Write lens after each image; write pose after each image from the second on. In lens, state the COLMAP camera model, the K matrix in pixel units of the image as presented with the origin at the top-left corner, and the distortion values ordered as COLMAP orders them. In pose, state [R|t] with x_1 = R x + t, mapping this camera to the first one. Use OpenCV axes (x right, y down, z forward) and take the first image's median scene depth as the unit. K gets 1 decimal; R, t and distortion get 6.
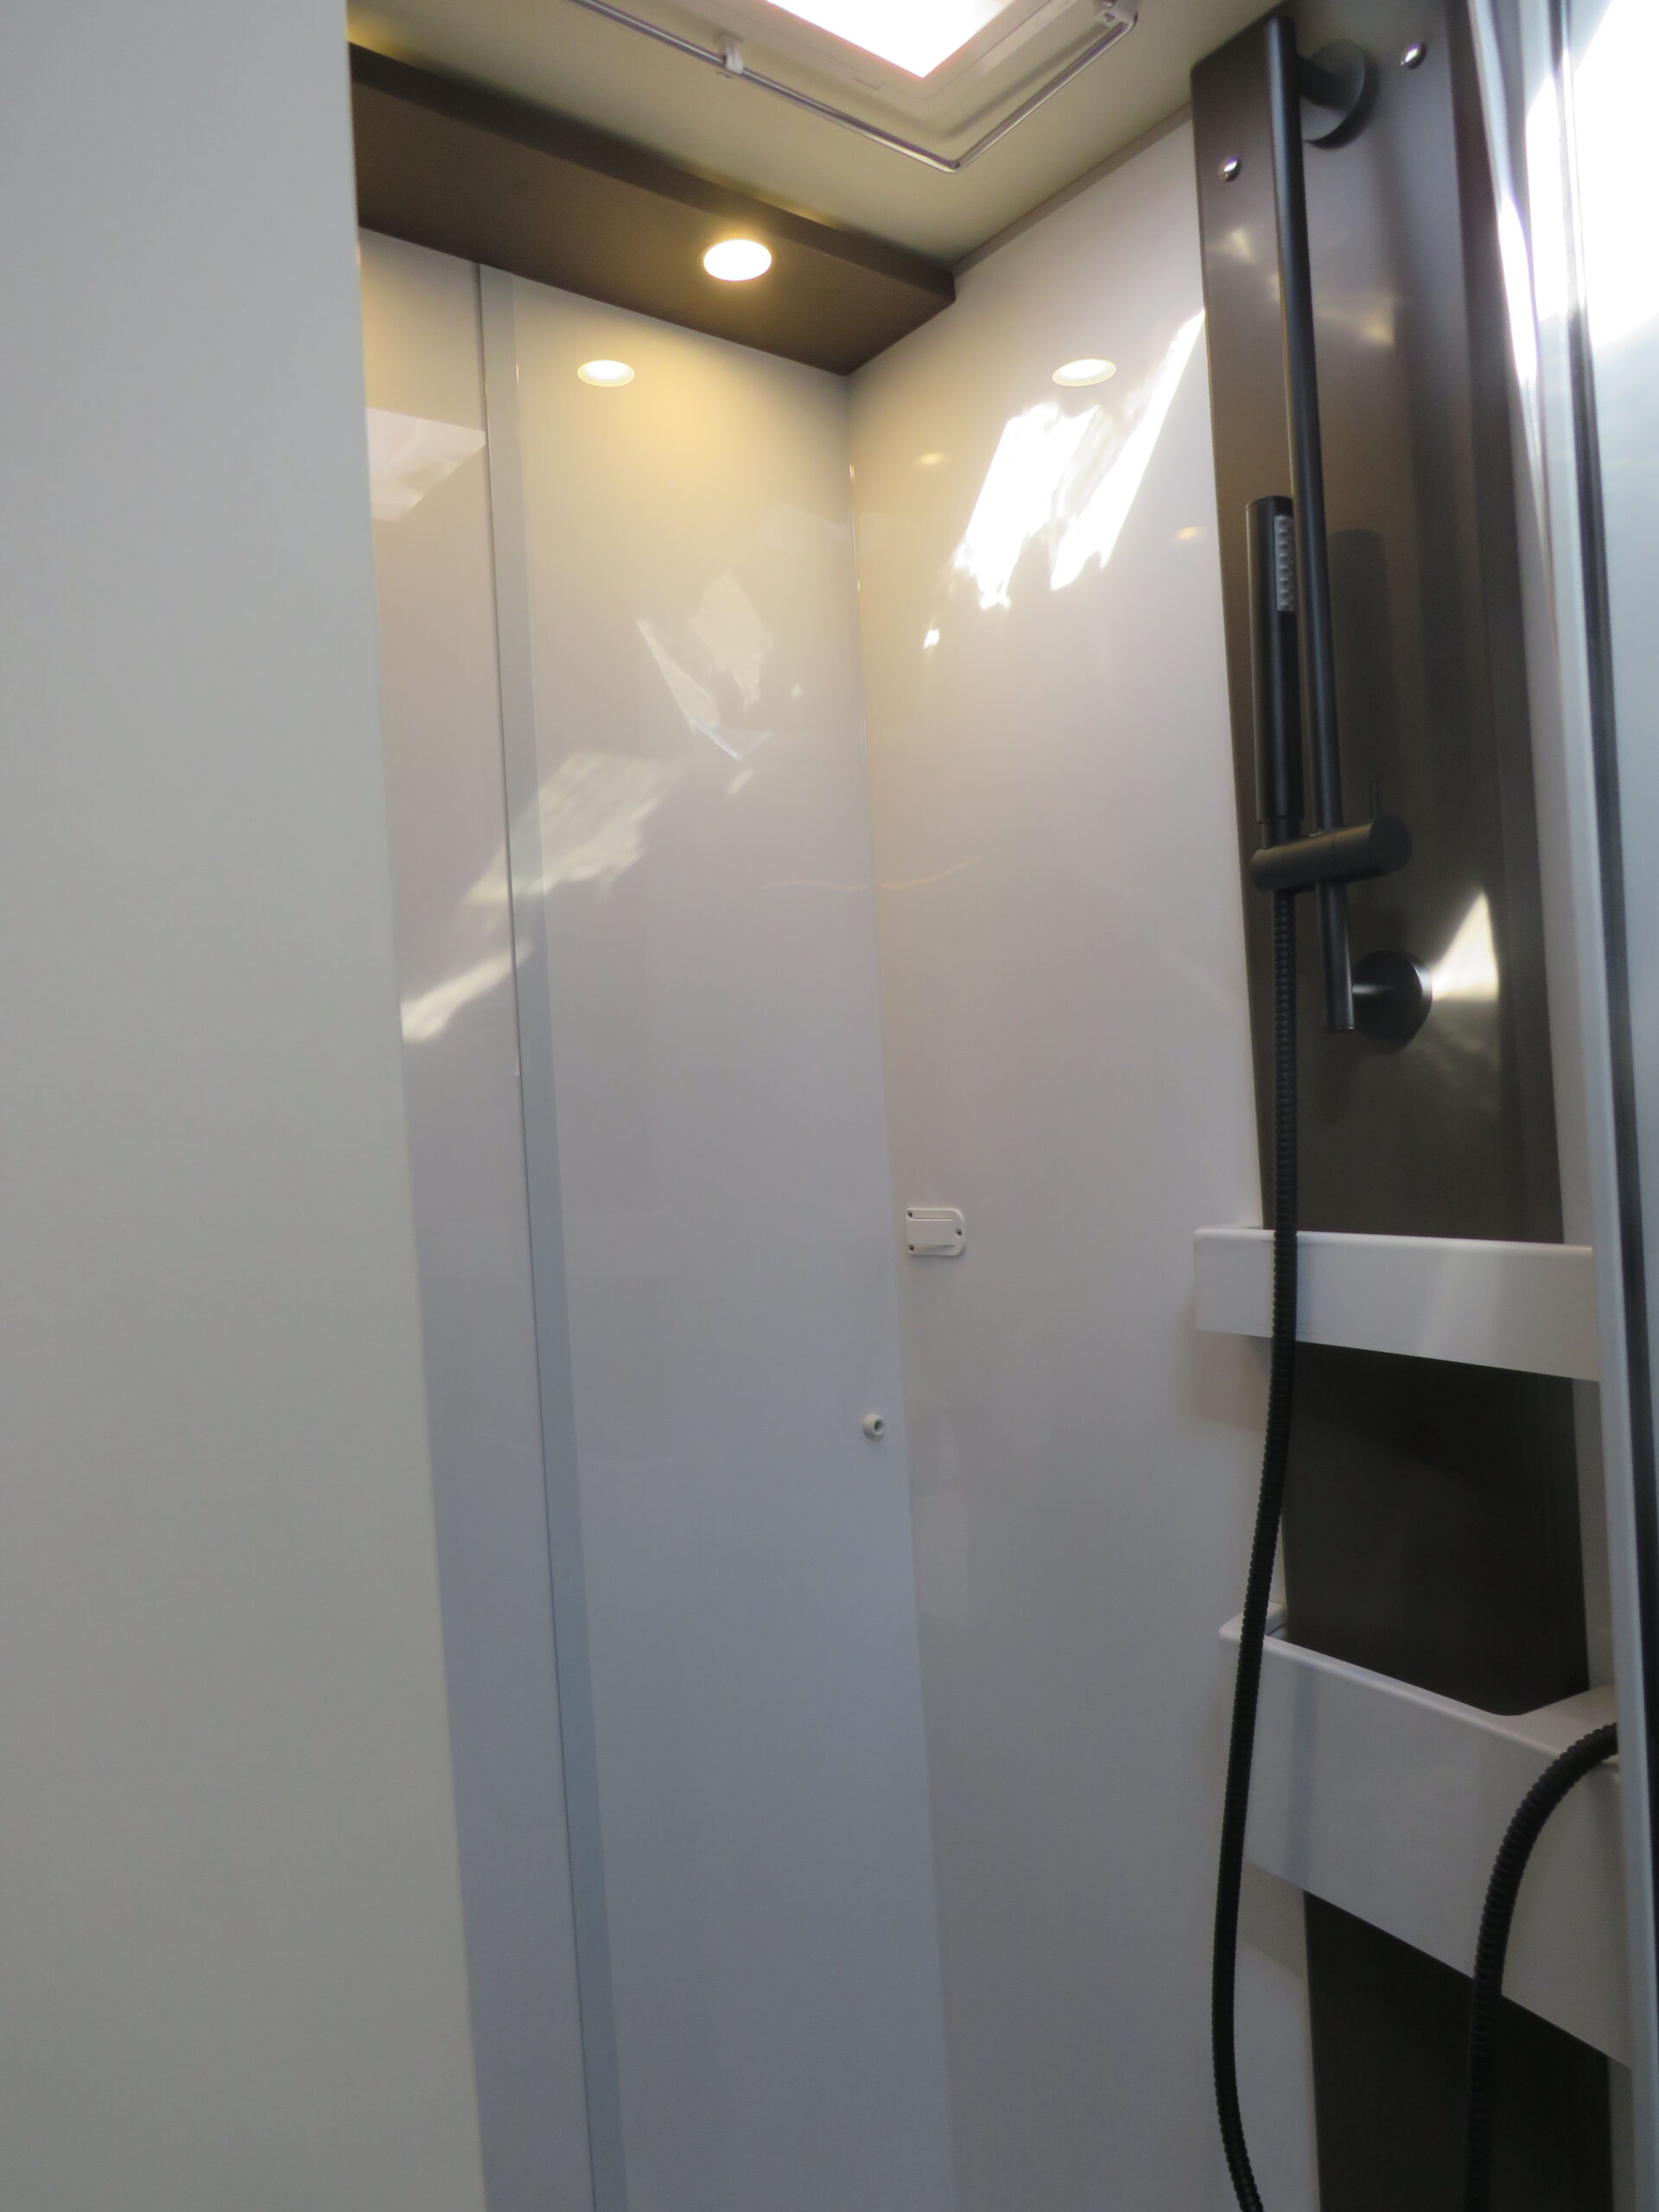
lens RADIAL K [[1567.6, 0, 829.5], [0, 1567.6, 1106.0], [0, 0, 1]] dist [-0.015160, 0.002812]
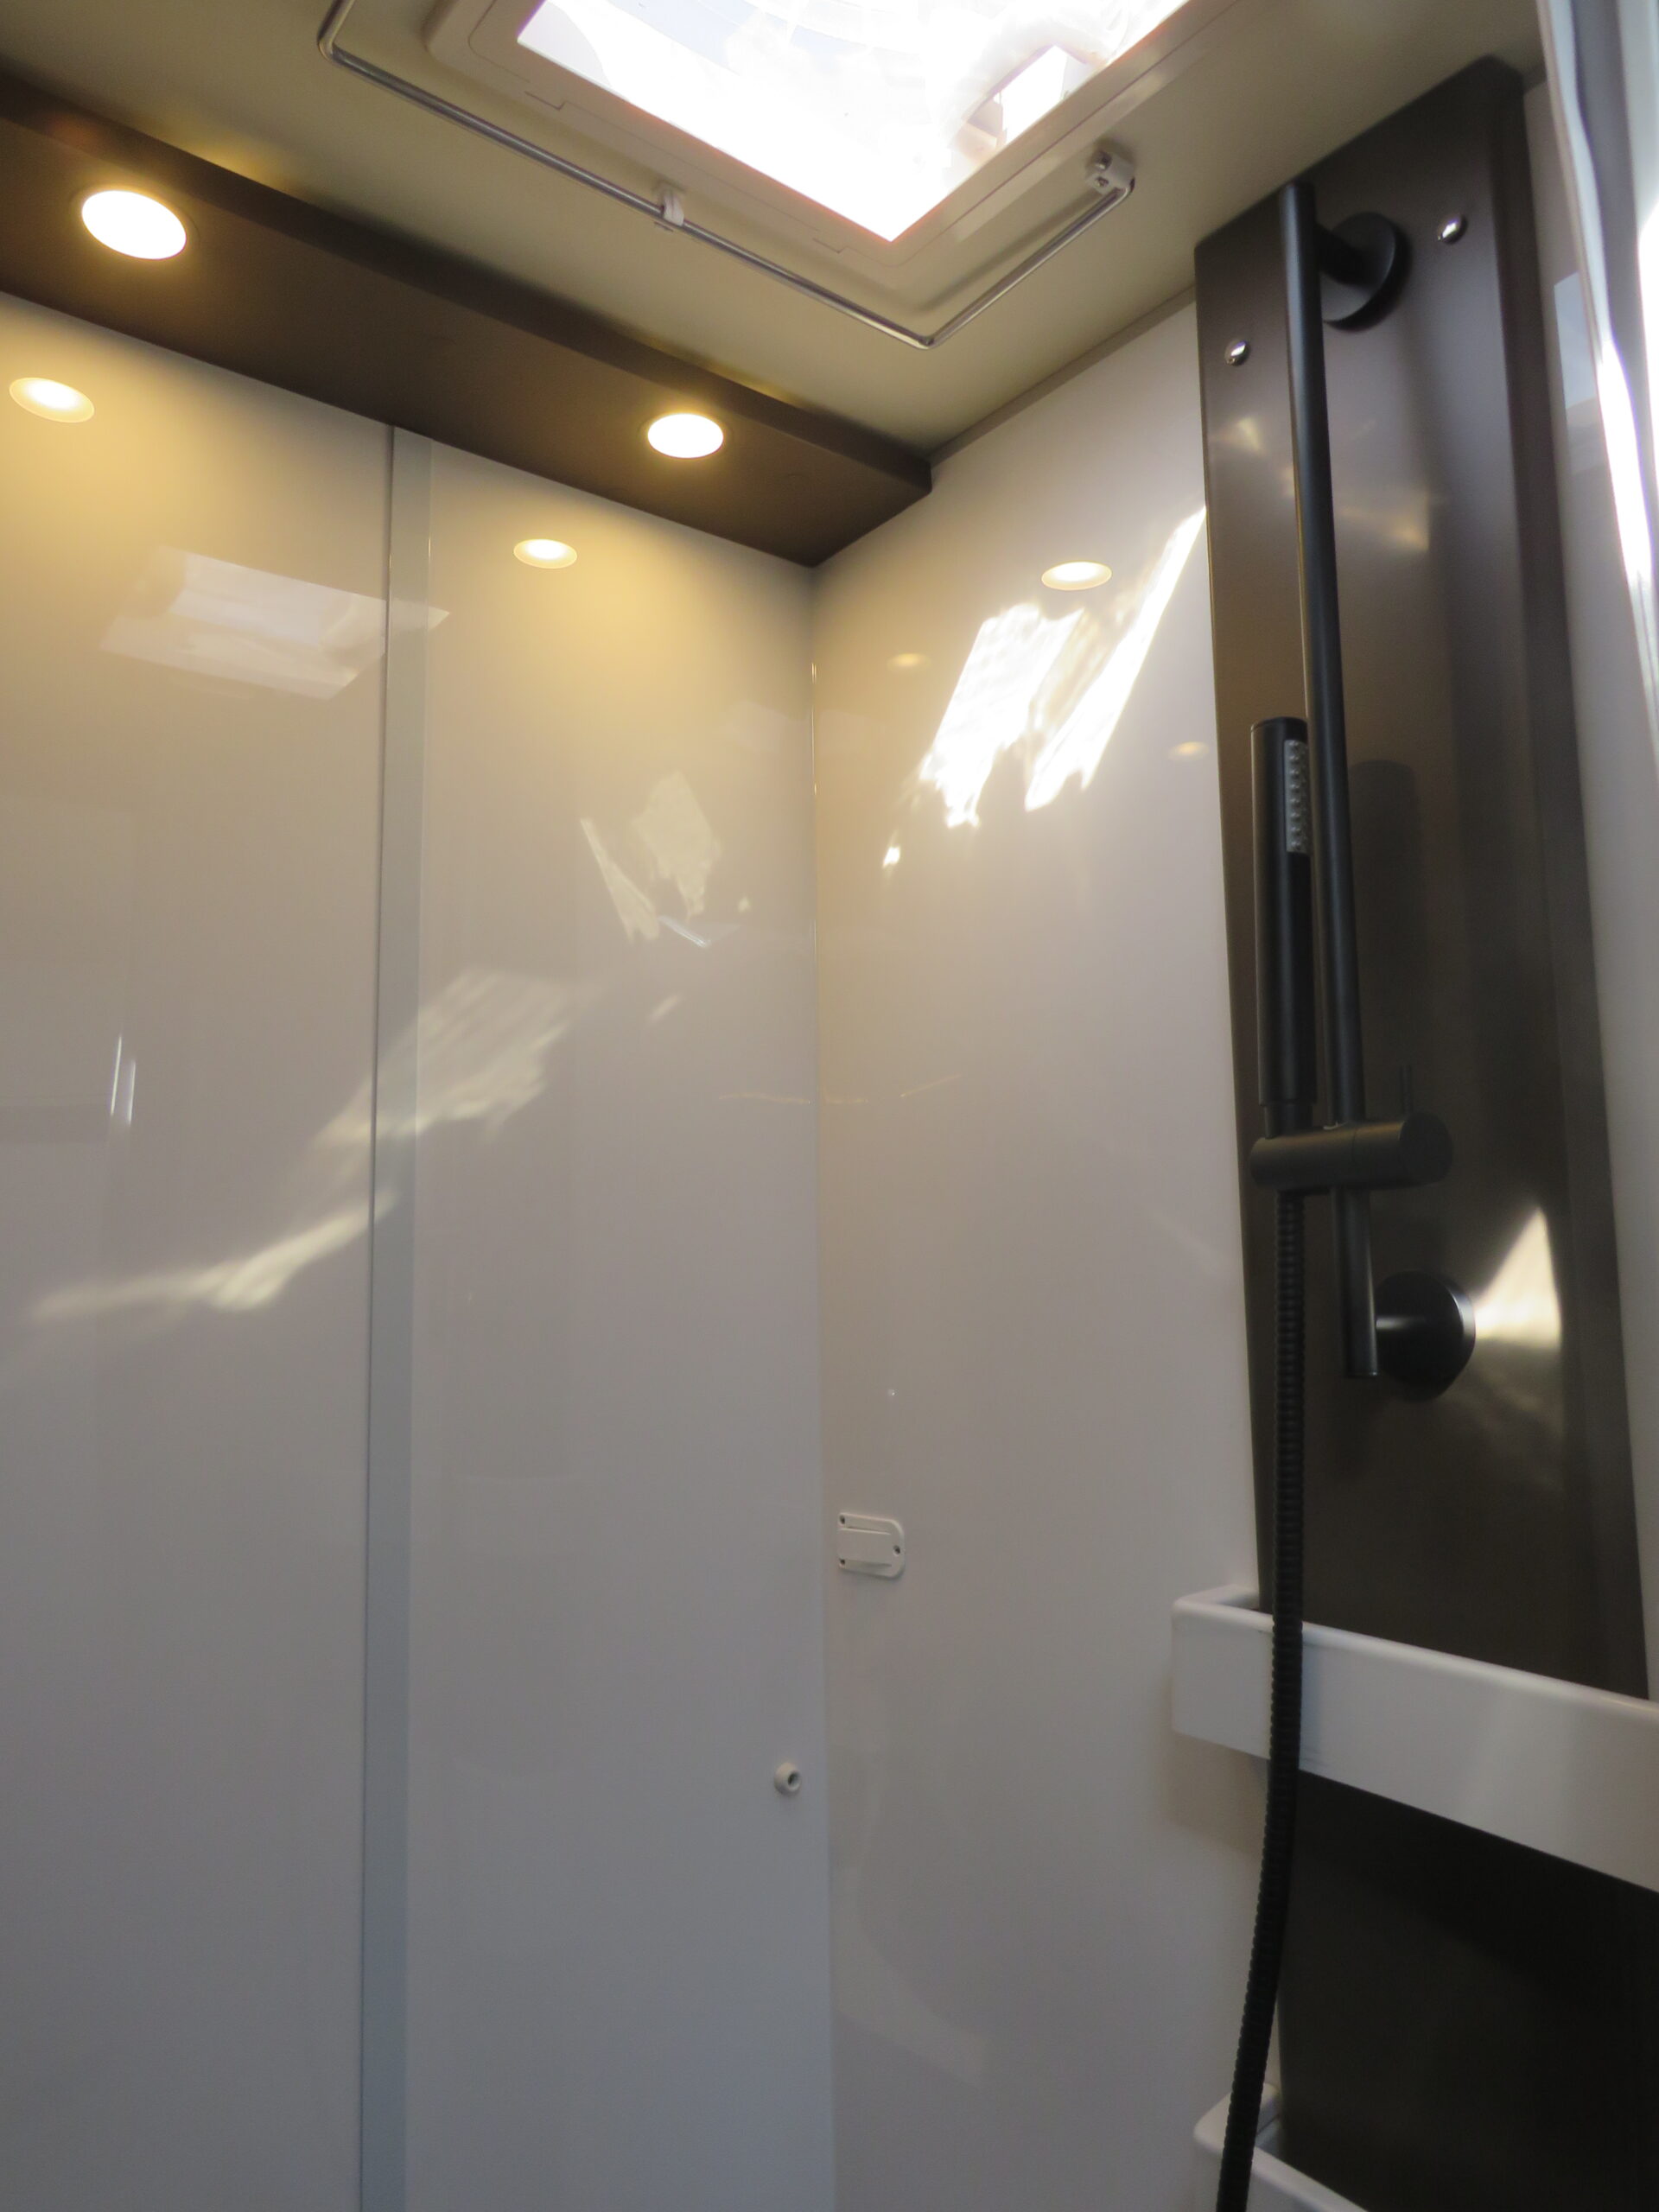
lens RADIAL K [[1553.7, 0, 837.8], [0, 1553.7, 1107.8], [0, 0, 1]] dist [-0.017484, -0.000061]
pose [[0.999092, 0.042603, -0.000168, 0.048647], [-0.042361, 0.992993, -0.110323, -0.072580], [-0.004533, 0.110230, 0.993896, 0.177542]]
